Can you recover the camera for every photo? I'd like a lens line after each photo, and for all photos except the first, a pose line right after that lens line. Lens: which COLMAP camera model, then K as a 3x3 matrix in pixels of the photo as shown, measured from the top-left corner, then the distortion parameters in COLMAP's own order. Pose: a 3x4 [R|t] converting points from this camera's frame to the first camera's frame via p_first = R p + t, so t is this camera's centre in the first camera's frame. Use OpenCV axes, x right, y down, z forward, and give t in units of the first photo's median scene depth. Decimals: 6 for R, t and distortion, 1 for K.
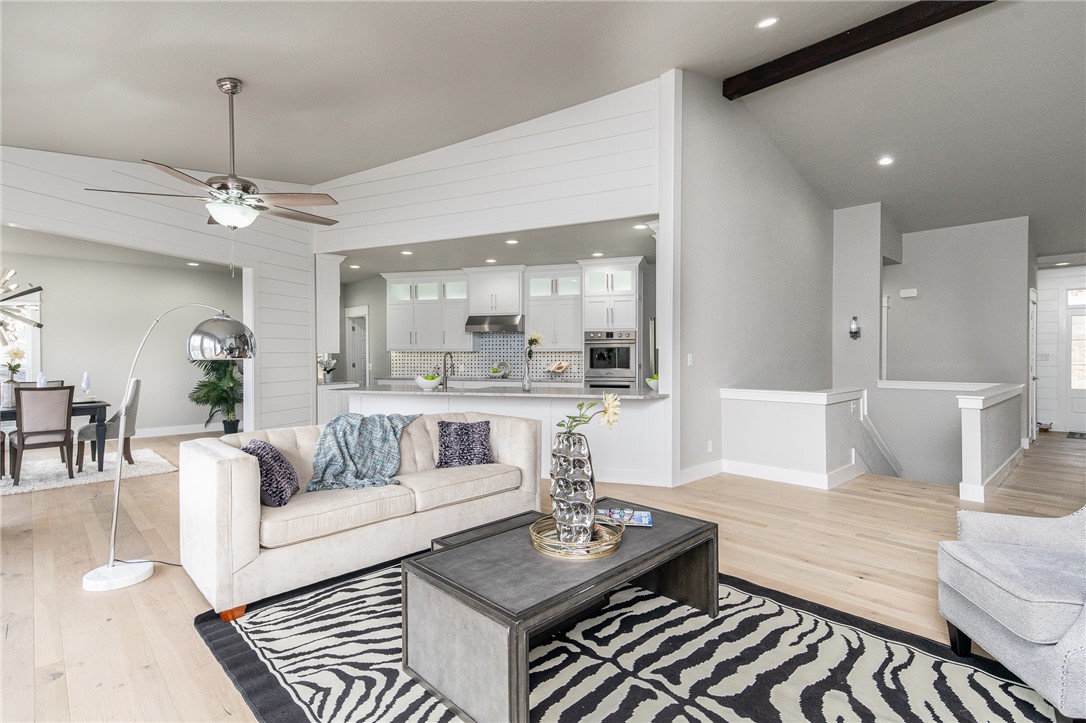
lens RADIAL K [[531.3, 0, 540.3], [0, 531.3, 355.0], [0, 0, 1]] dist [0.005508, 0.000830]
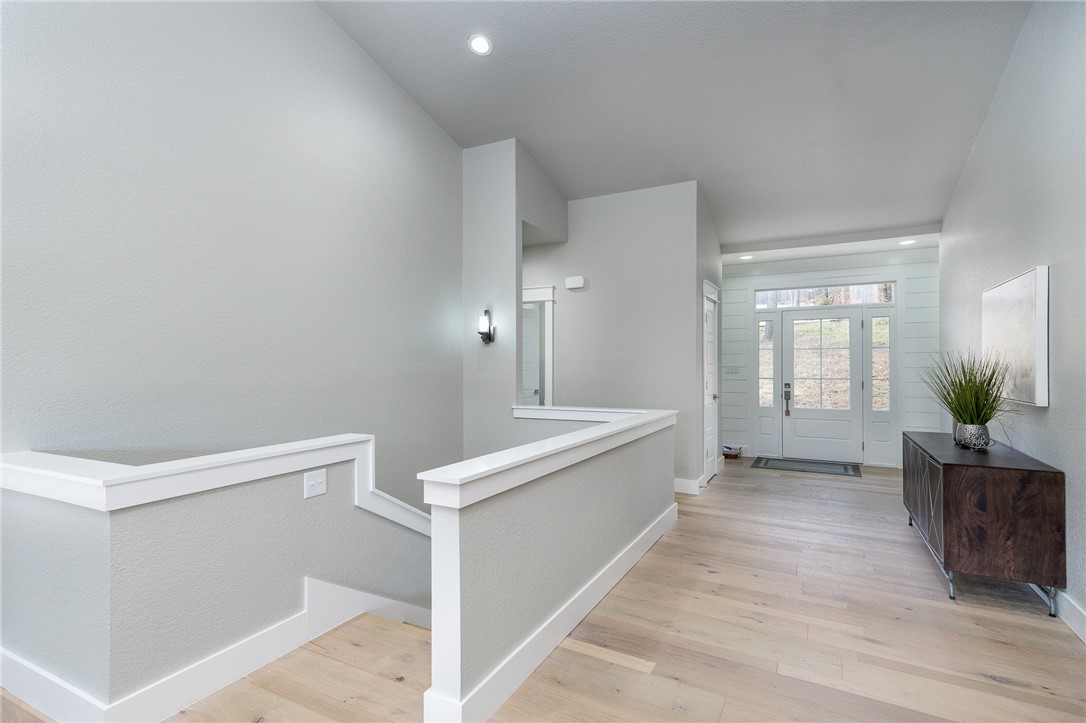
lens RADIAL K [[526.6, 0, 543.0], [0, 526.6, 361.5], [0, 0, 1]] dist [0.000254, 0.000011]
pose [[0.947851, 0.001913, 0.318709, 0.401013], [-0.002073, 0.999998, 0.000162, -0.007431], [-0.318708, -0.000815, 0.947853, 0.317602]]
